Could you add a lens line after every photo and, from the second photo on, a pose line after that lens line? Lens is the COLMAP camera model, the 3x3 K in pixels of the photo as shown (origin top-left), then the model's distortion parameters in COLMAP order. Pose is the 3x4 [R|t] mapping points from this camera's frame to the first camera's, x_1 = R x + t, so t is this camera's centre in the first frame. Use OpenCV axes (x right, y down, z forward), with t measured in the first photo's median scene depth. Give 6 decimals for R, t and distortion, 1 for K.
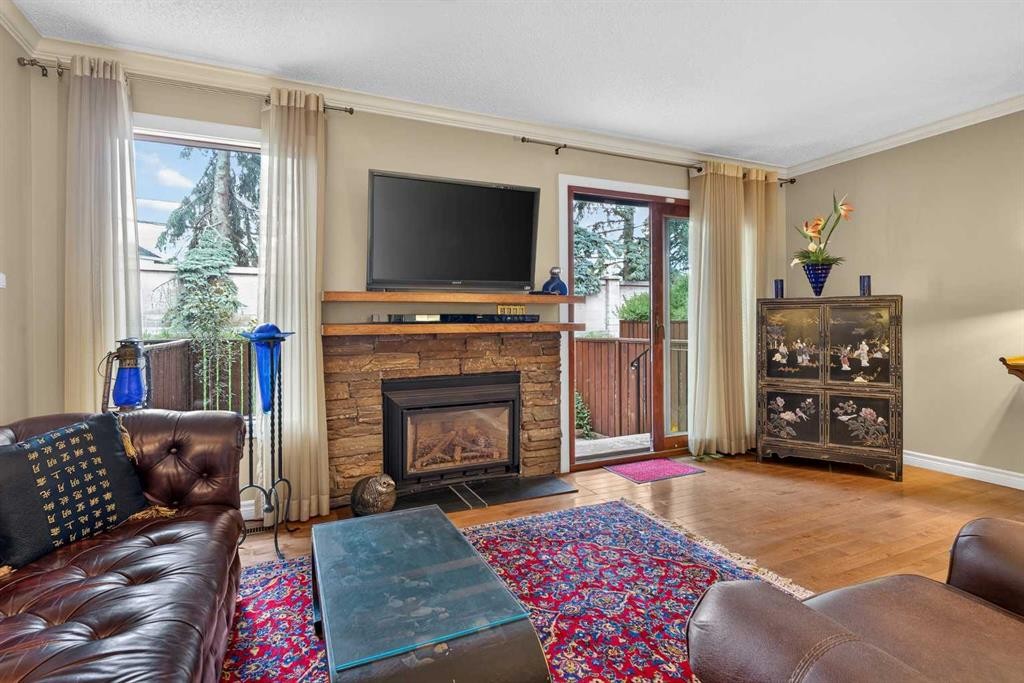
lens RADIAL K [[492.4, 0, 509.1], [0, 492.4, 328.3], [0, 0, 1]] dist [0.002197, 0.000035]
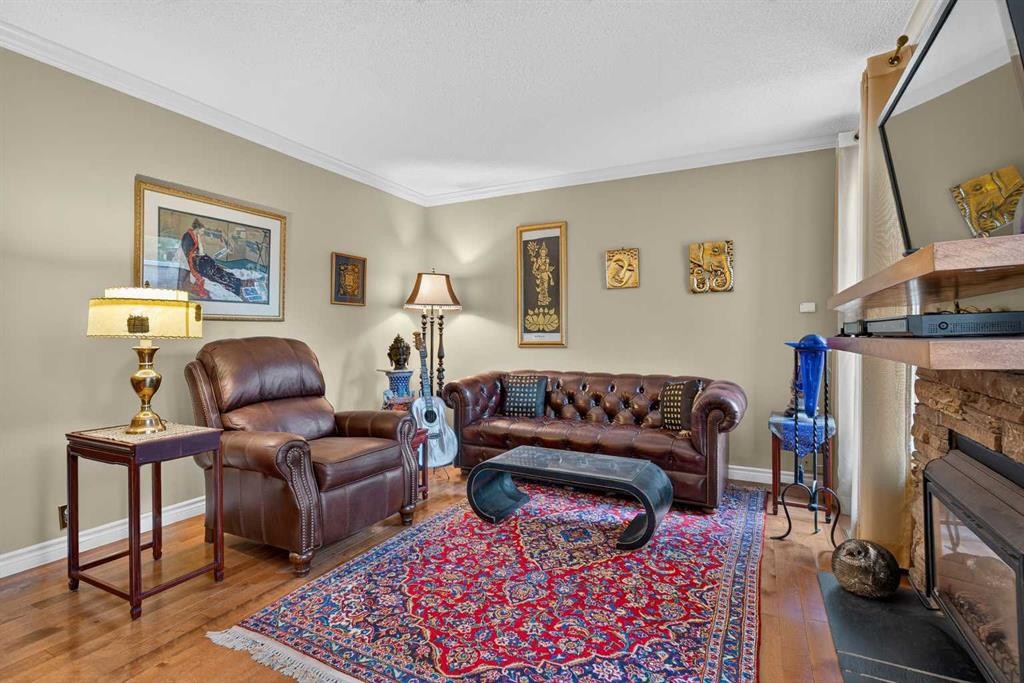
lens RADIAL K [[492.1, 0, 512.0], [0, 492.1, 341.5], [0, 0, 1]] dist [-0.000260, -0.000600]
pose [[-0.780046, 0.017334, -0.625482, 0.489708], [0.000101, 0.999620, 0.027577, -0.017477], [0.625722, 0.021448, -0.779751, 1.008437]]
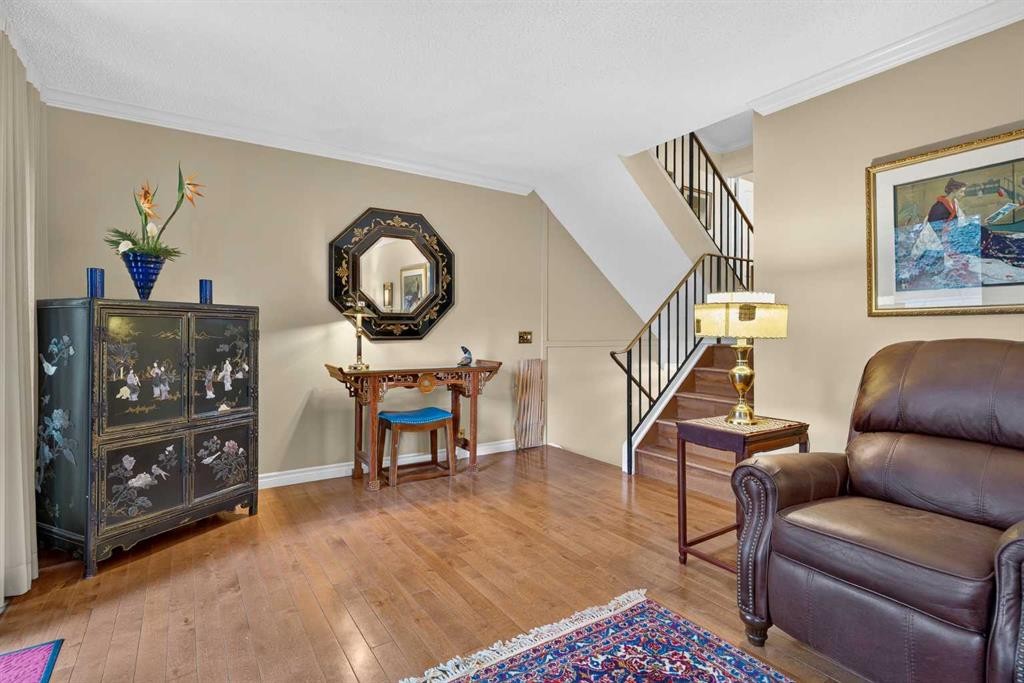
lens RADIAL K [[497.4, 0, 500.7], [0, 497.4, 337.1], [0, 0, 1]] dist [-0.000999, -0.000217]
pose [[-0.142603, -0.004836, 0.989768, -0.166133], [0.009599, 0.999934, 0.006269, -0.012885], [-0.989733, 0.010395, -0.142547, 0.665817]]
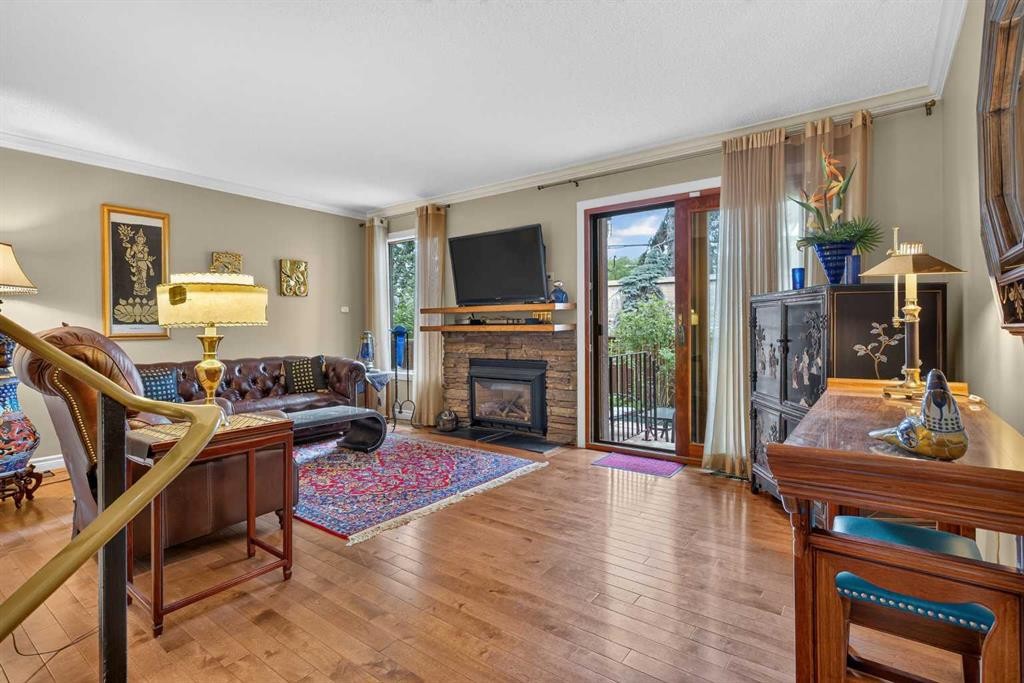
lens RADIAL K [[492.1, 0, 512.0], [0, 492.1, 341.5], [0, 0, 1]] dist [-0.000260, -0.000600]
pose [[0.491657, 0.030347, -0.870260, 1.136799], [-0.006617, 0.999494, 0.031115, -0.006216], [0.870764, -0.009539, 0.491609, 0.266346]]
